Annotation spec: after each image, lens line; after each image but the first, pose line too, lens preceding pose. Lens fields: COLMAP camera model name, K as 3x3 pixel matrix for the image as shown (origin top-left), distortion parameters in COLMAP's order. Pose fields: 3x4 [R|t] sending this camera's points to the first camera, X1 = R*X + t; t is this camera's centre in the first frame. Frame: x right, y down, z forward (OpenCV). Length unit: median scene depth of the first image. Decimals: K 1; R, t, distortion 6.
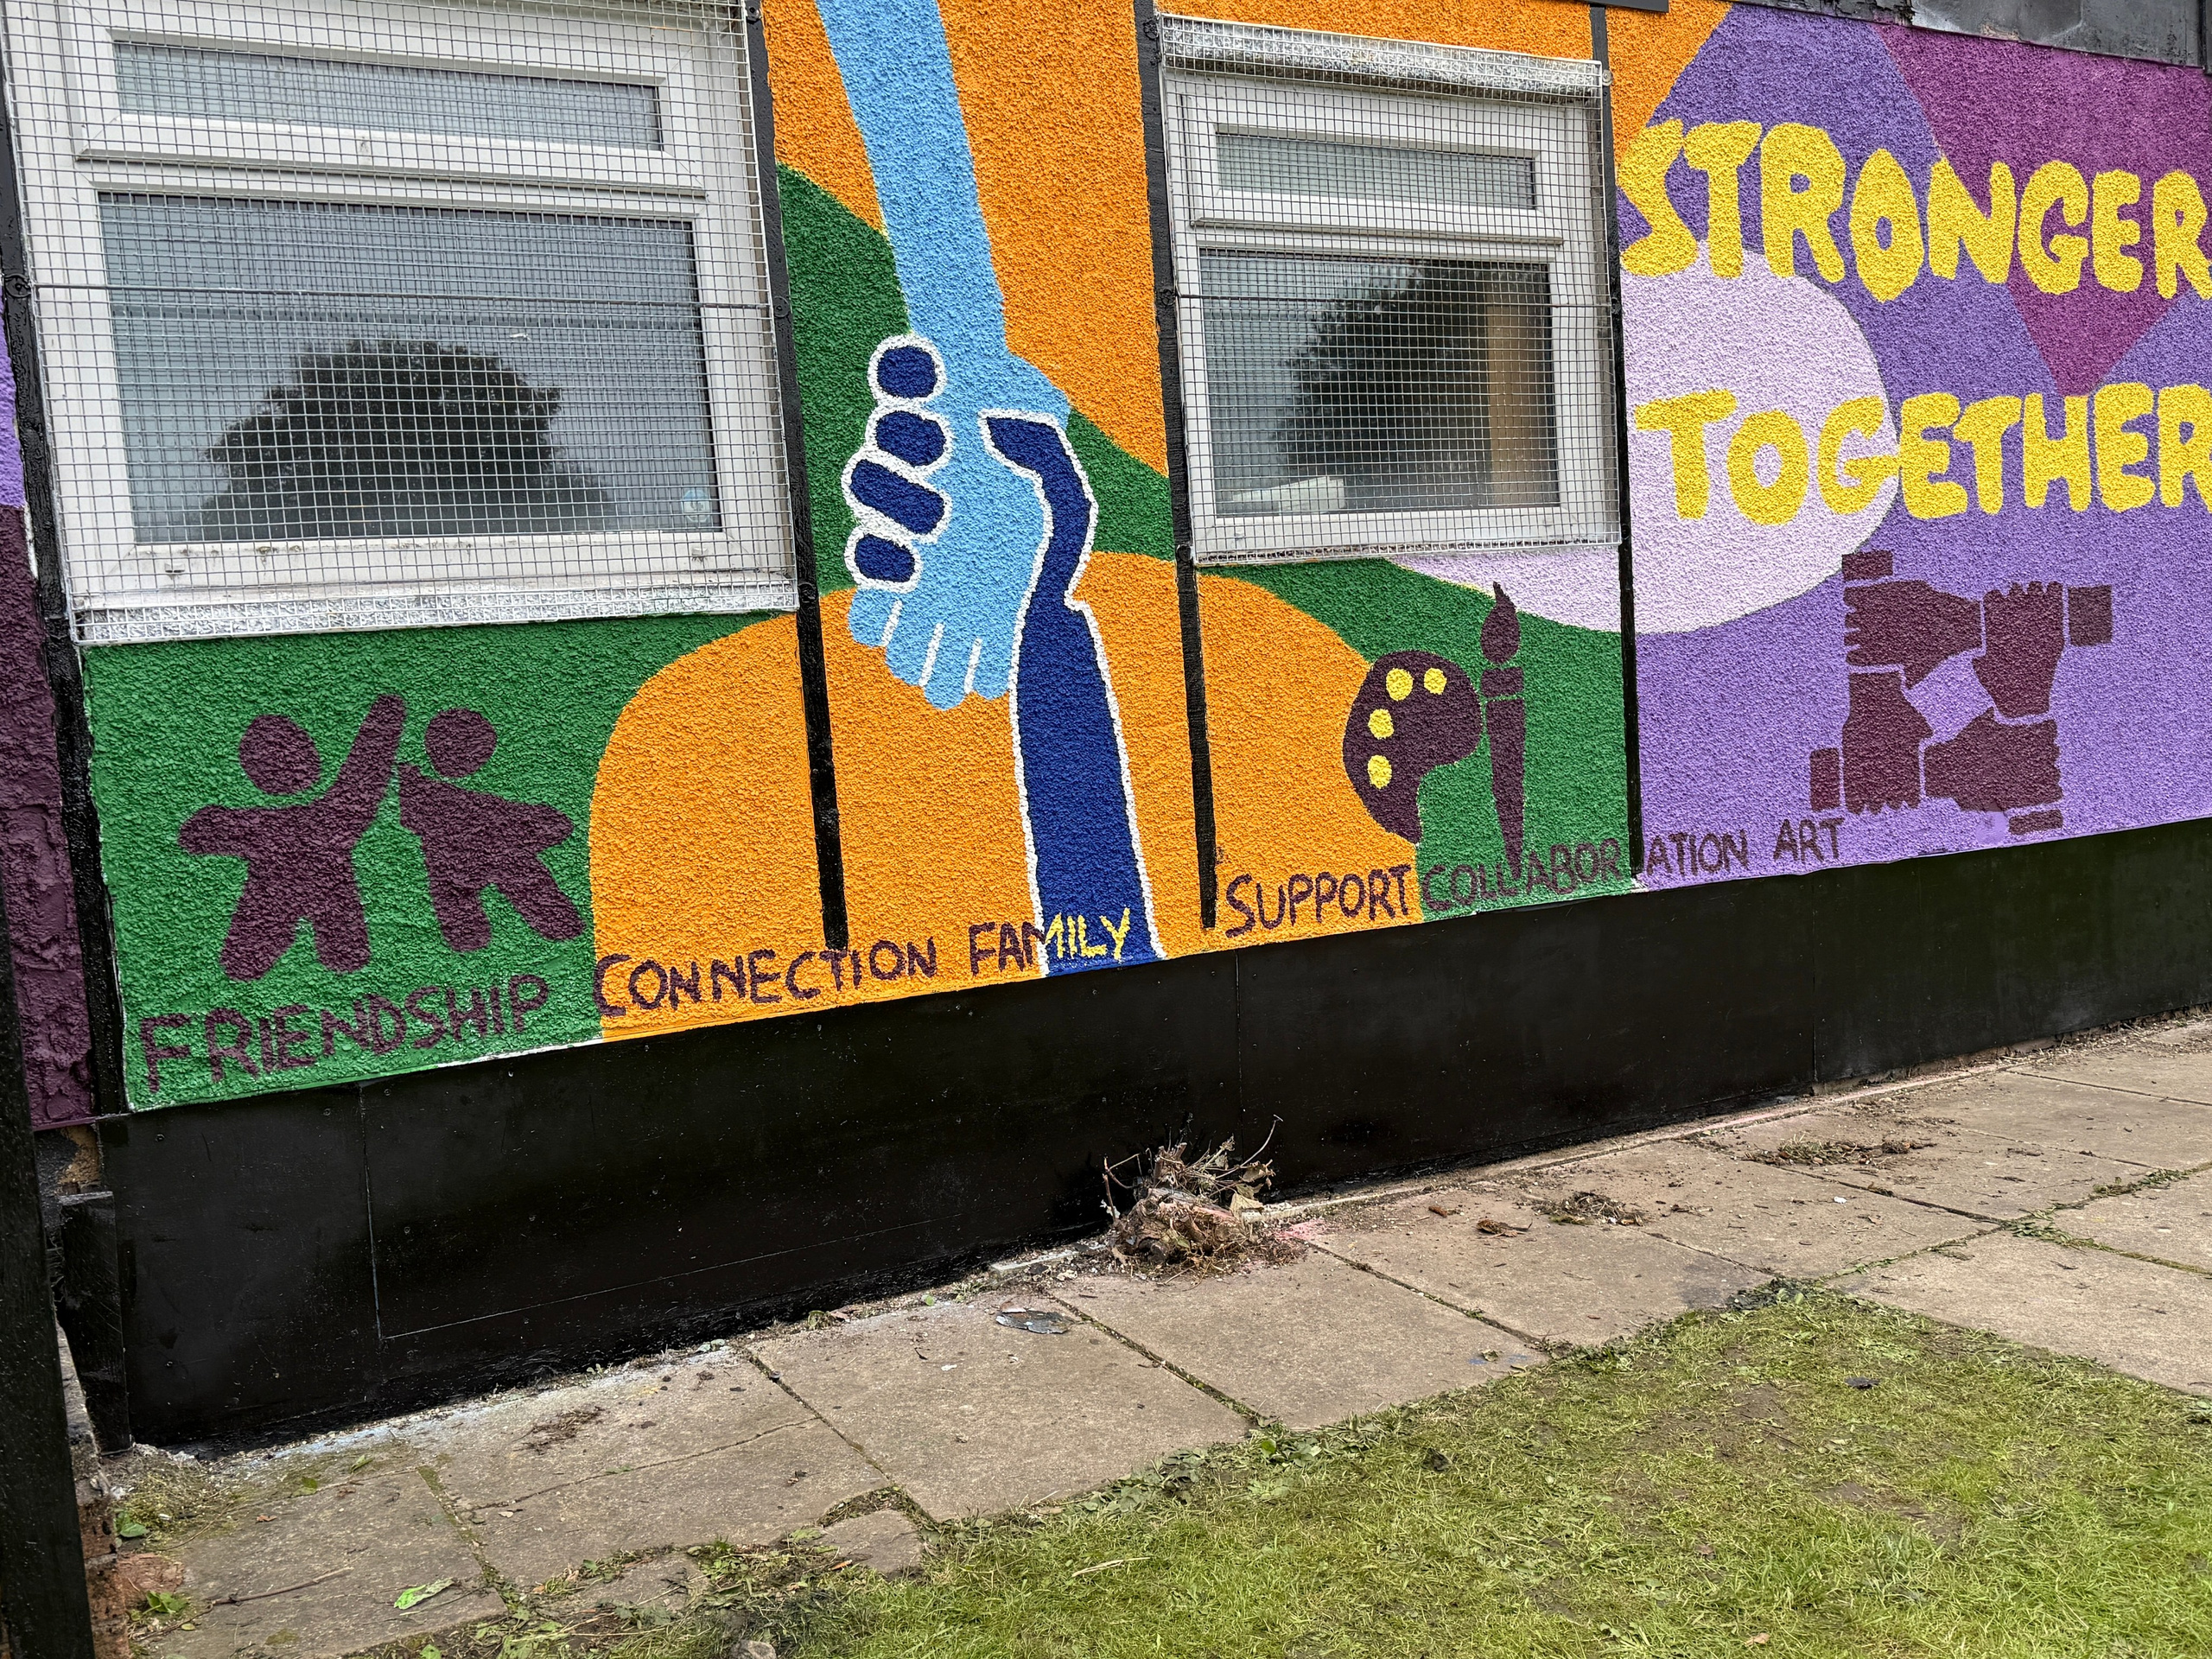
lens RADIAL K [[1990.5, 0, 1087.2], [0, 1990.5, 846.7], [0, 0, 1]] dist [0.144302, -0.258565]
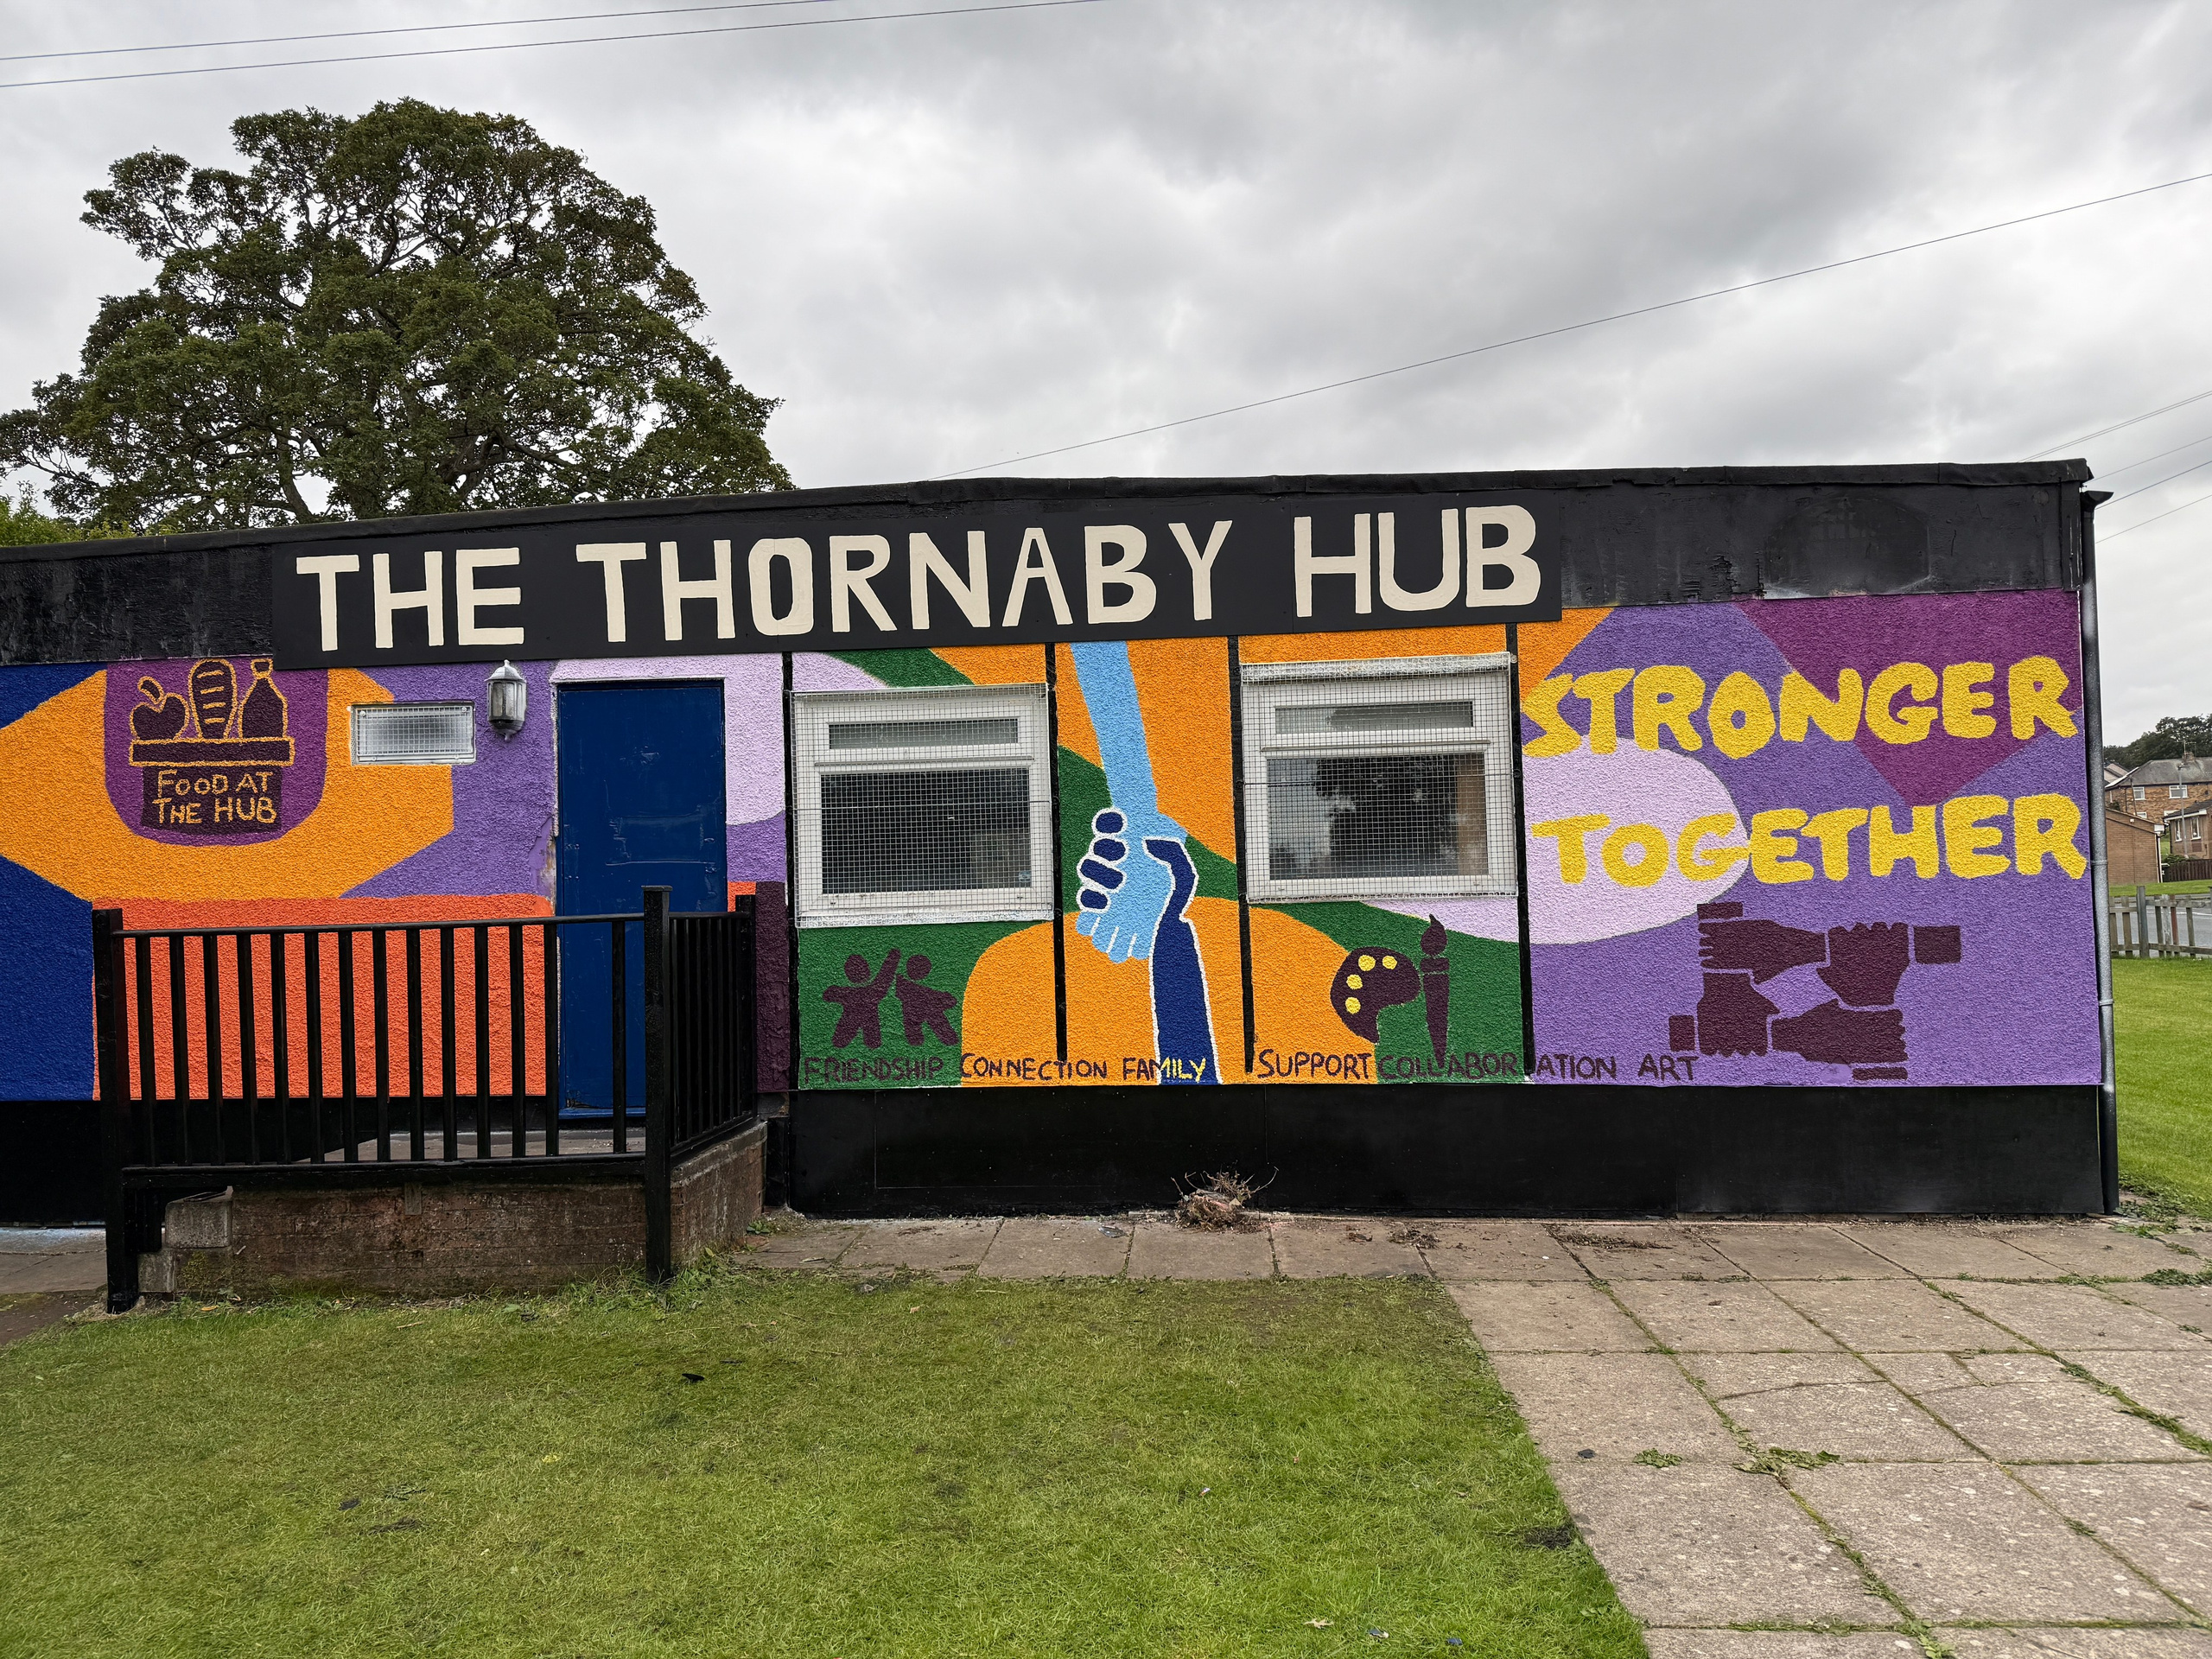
lens RADIAL K [[1538.8, 0, 1101.3], [0, 1538.8, 835.0], [0, 0, 1]] dist [0.106430, -0.150006]
pose [[0.831983, 0.027477, -0.554121, 0.740571], [-0.079452, 0.994379, -0.069985, -0.073979], [0.549083, 0.102253, 0.829489, -0.426553]]
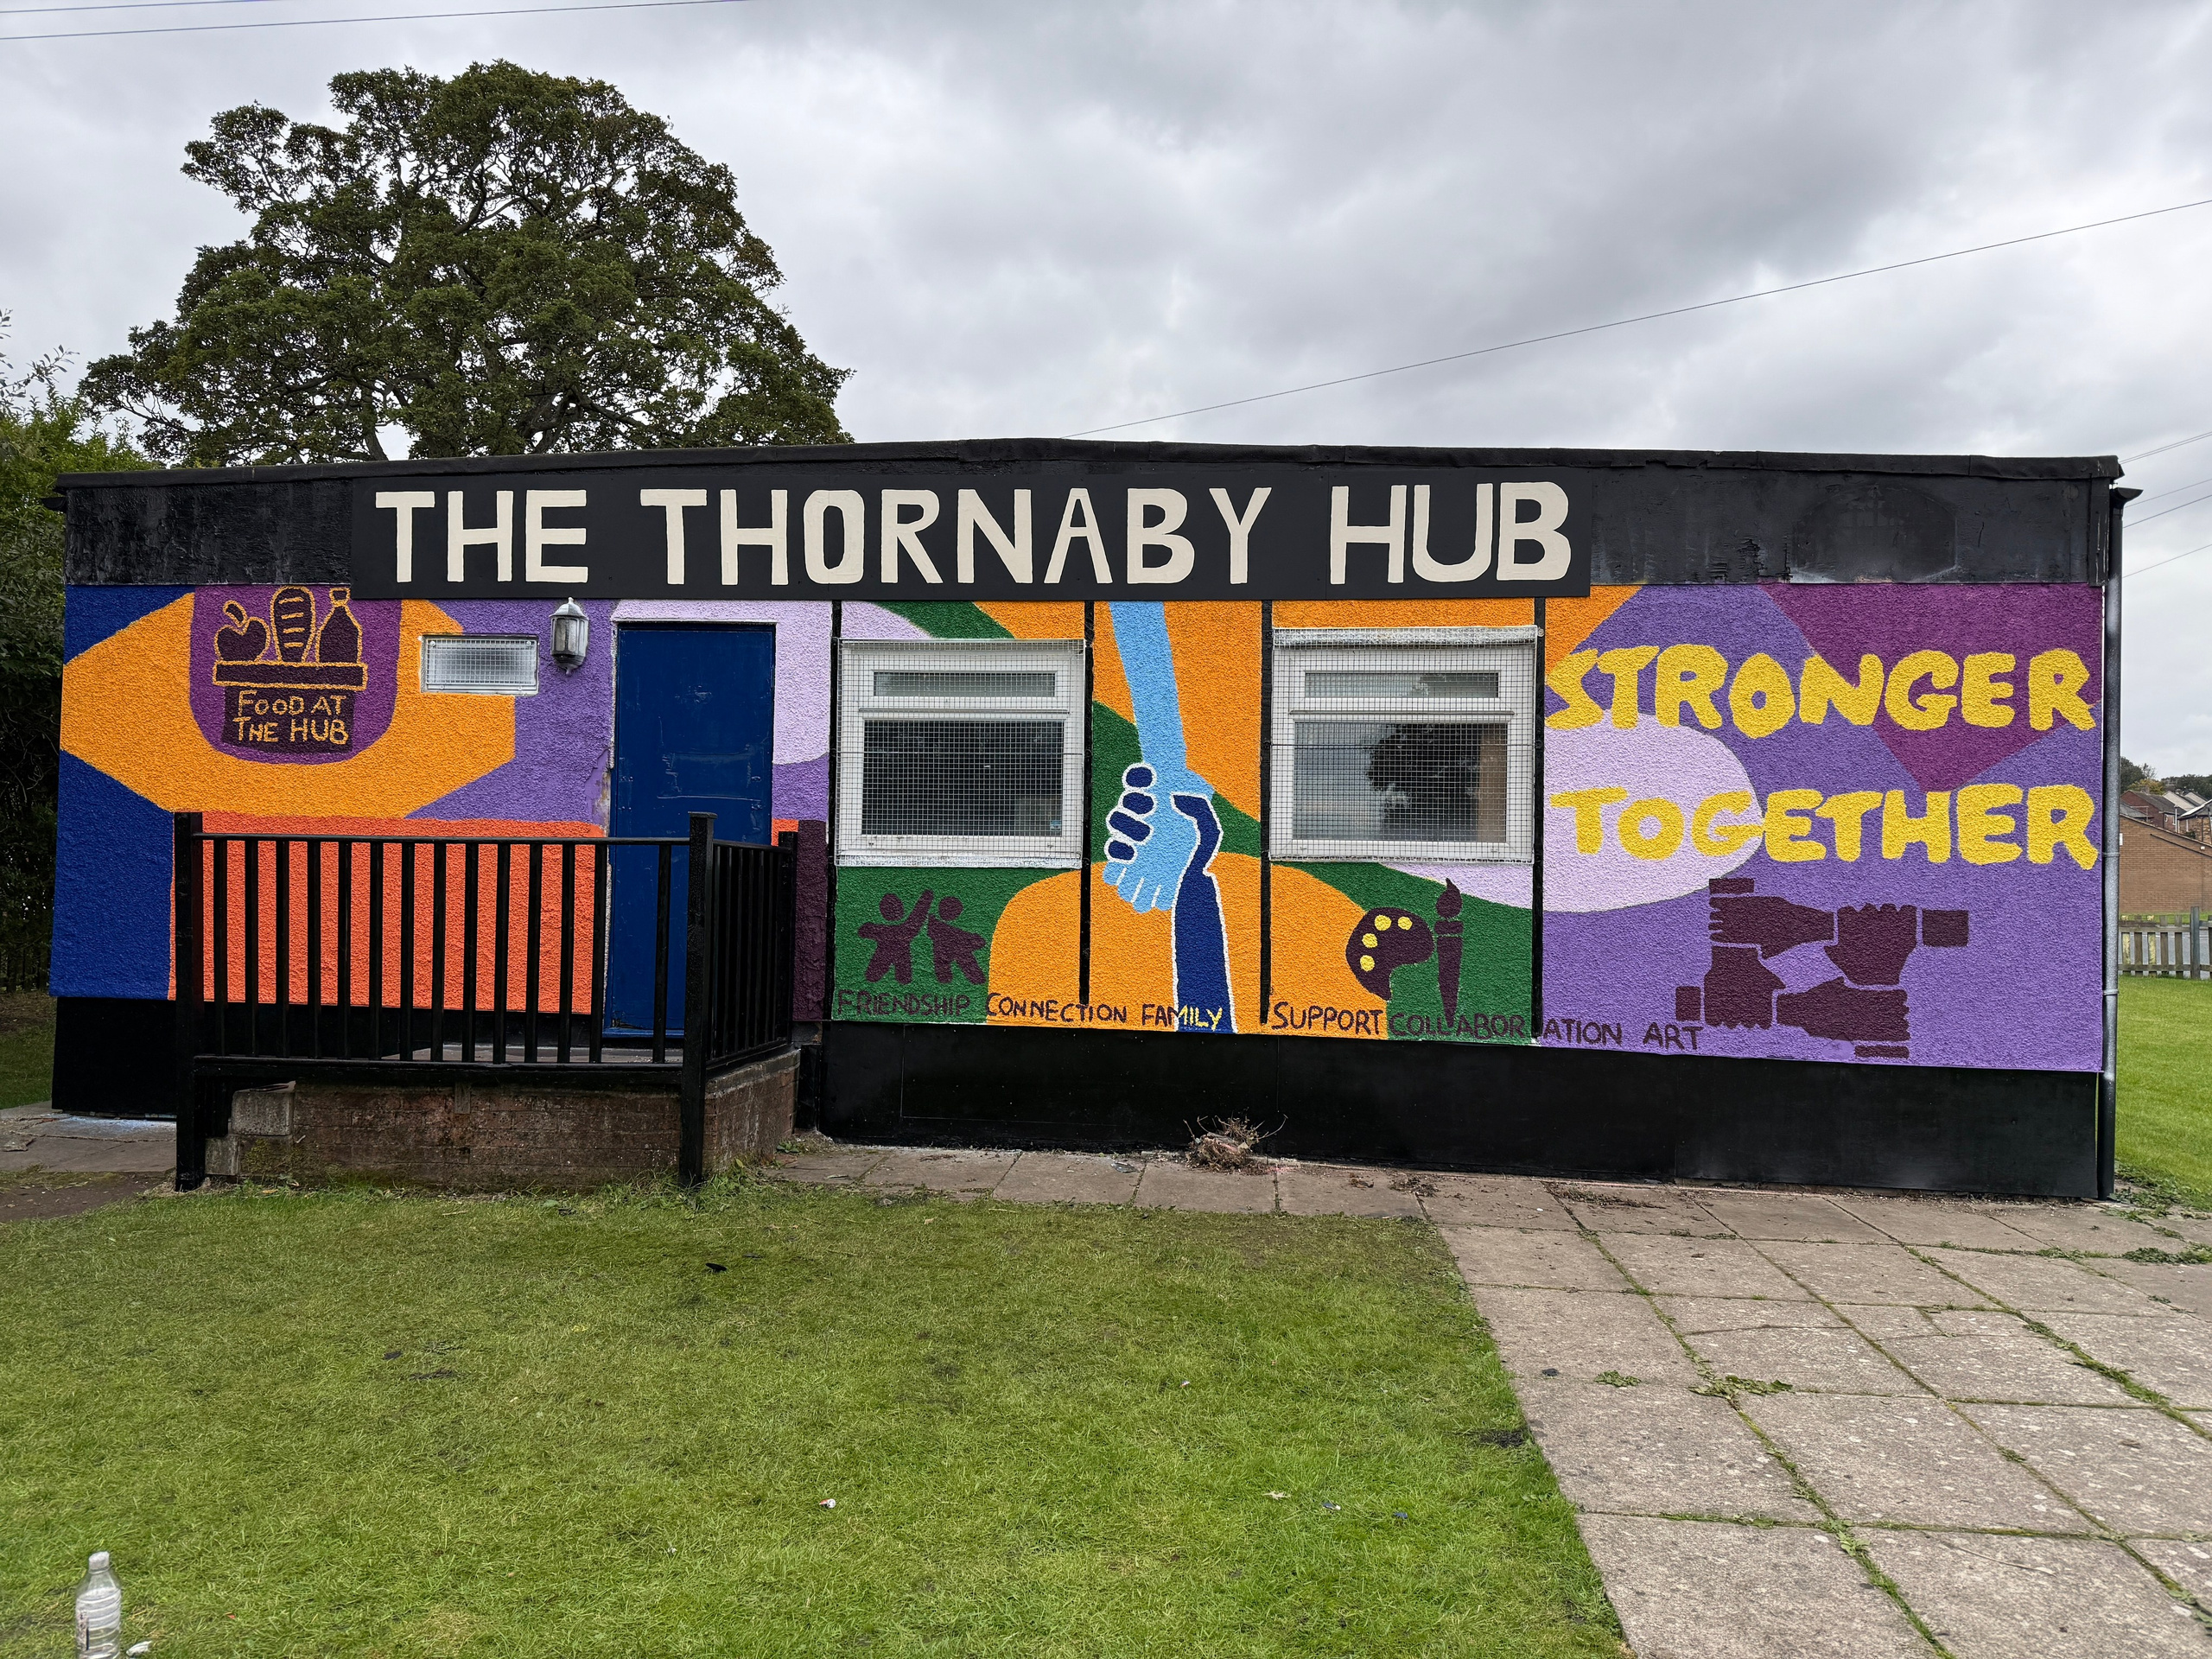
lens RADIAL K [[1535.7, 0, 1107.8], [0, 1535.7, 839.7], [0, 0, 1]] dist [0.118860, -0.182299]
pose [[0.812023, 0.069151, -0.579515, 0.791274], [-0.123746, 0.990779, -0.055169, -0.039949], [0.570356, 0.116512, 0.813092, -0.449349]]
